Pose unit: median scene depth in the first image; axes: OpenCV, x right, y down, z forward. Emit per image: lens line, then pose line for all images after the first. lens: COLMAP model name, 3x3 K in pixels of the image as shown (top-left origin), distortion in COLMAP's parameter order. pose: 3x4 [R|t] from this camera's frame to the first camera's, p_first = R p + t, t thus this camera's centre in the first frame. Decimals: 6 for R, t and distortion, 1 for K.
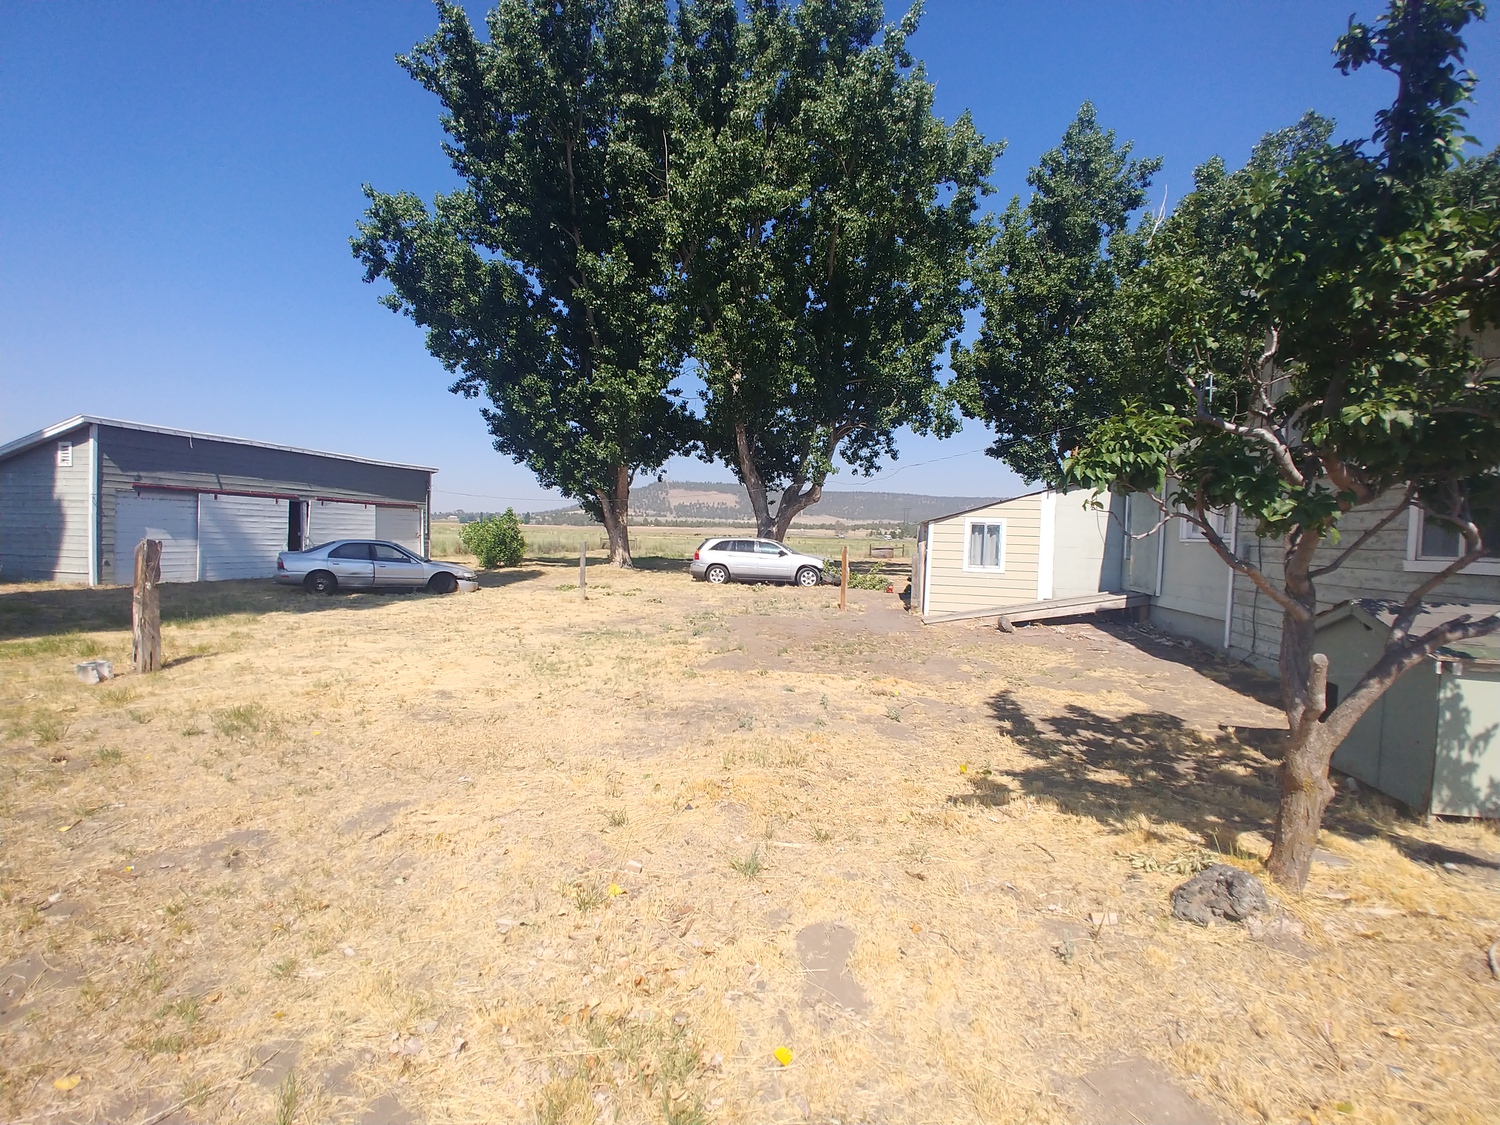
lens RADIAL K [[646.1, 0, 745.3], [0, 646.1, 557.8], [0, 0, 1]] dist [-0.040126, 0.007940]
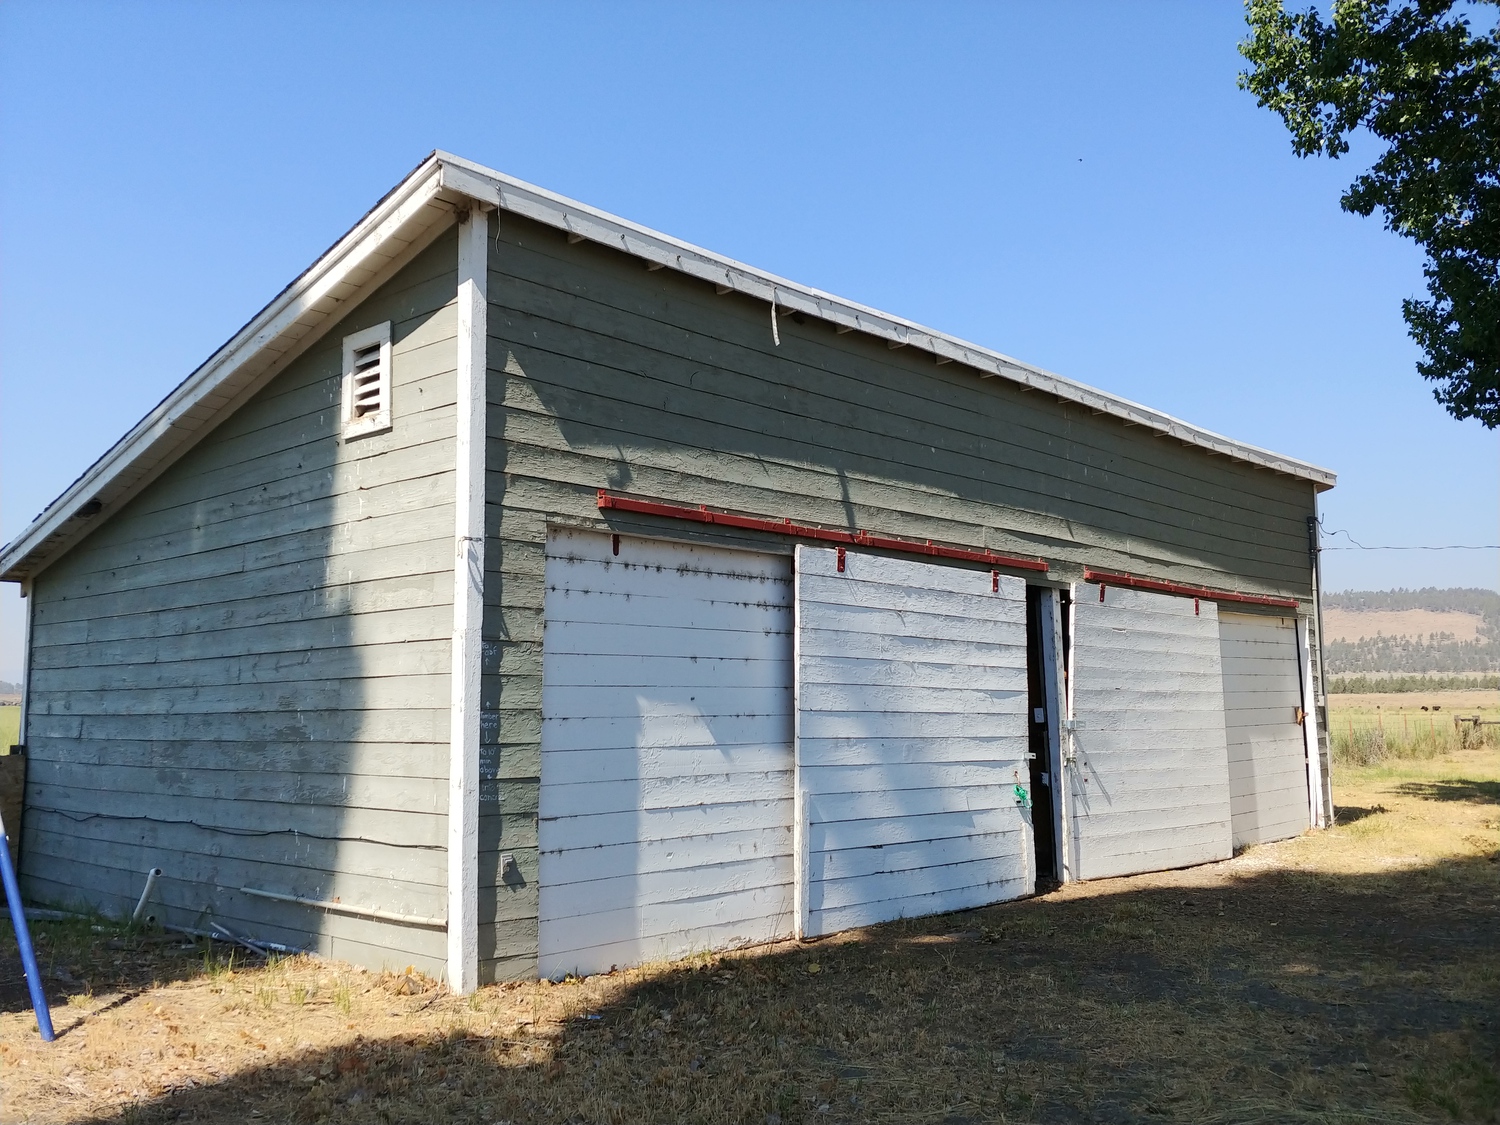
lens RADIAL K [[1277.5, 0, 744.3], [0, 1277.5, 588.1], [0, 0, 1]] dist [0.083200, -0.097927]
pose [[0.868365, -0.085801, -0.488447, -0.731309], [0.017971, 0.989717, -0.141906, -0.022293], [0.495600, 0.114449, 0.860977, 0.653879]]
